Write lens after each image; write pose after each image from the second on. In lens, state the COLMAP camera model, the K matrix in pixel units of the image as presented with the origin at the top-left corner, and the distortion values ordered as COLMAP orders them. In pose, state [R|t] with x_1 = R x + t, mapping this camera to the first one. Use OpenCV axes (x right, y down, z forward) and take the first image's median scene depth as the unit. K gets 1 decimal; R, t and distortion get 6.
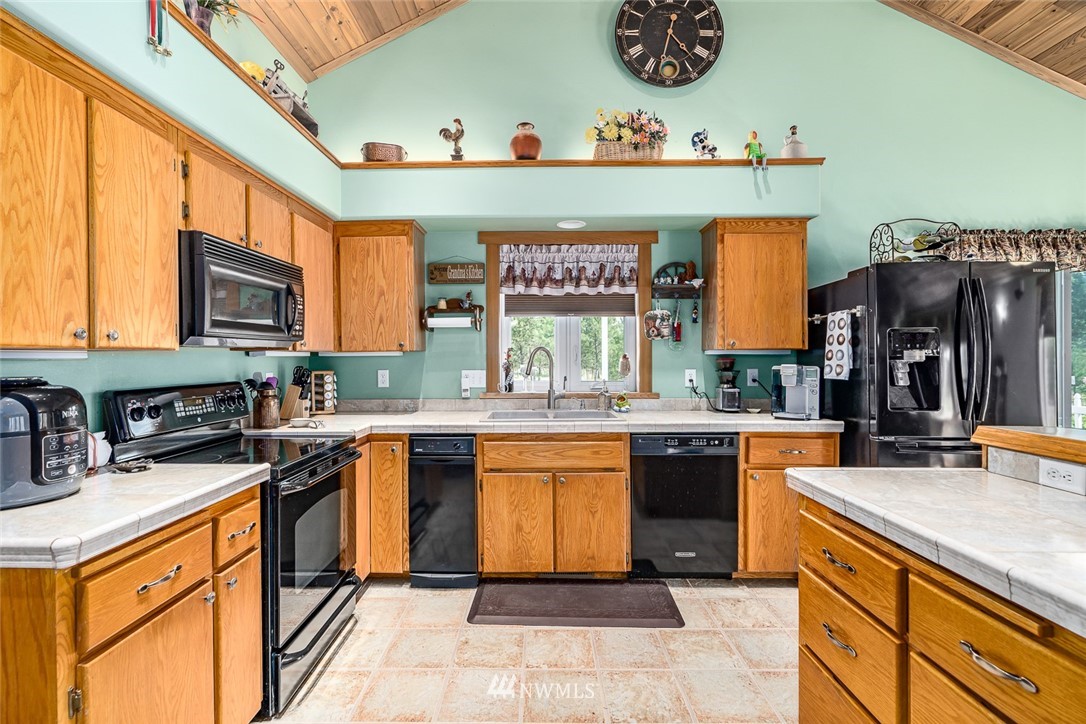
lens RADIAL K [[499.0, 0, 537.7], [0, 499.0, 361.0], [0, 0, 1]] dist [-0.002475, -0.000172]
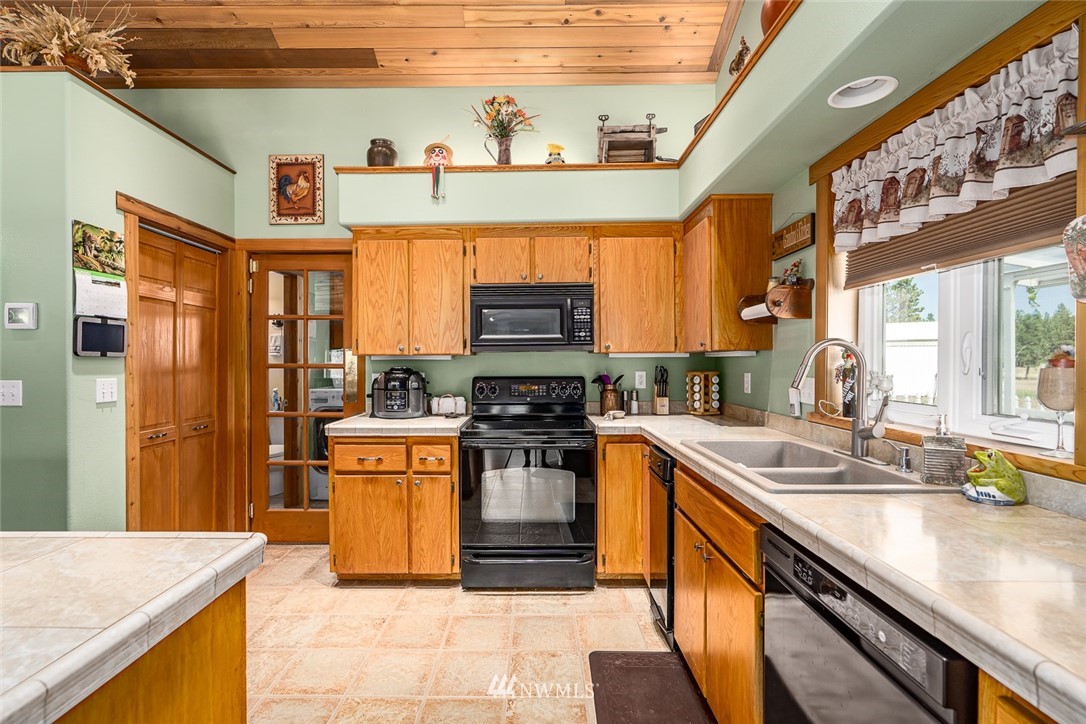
lens RADIAL K [[499.0, 0, 536.3], [0, 499.0, 360.8], [0, 0, 1]] dist [-0.002475, -0.000172]
pose [[0.003142, 0.007890, -0.999964, 1.113281], [-0.003535, 0.999963, 0.007879, -0.015885], [0.999989, 0.003510, 0.003170, 1.318727]]
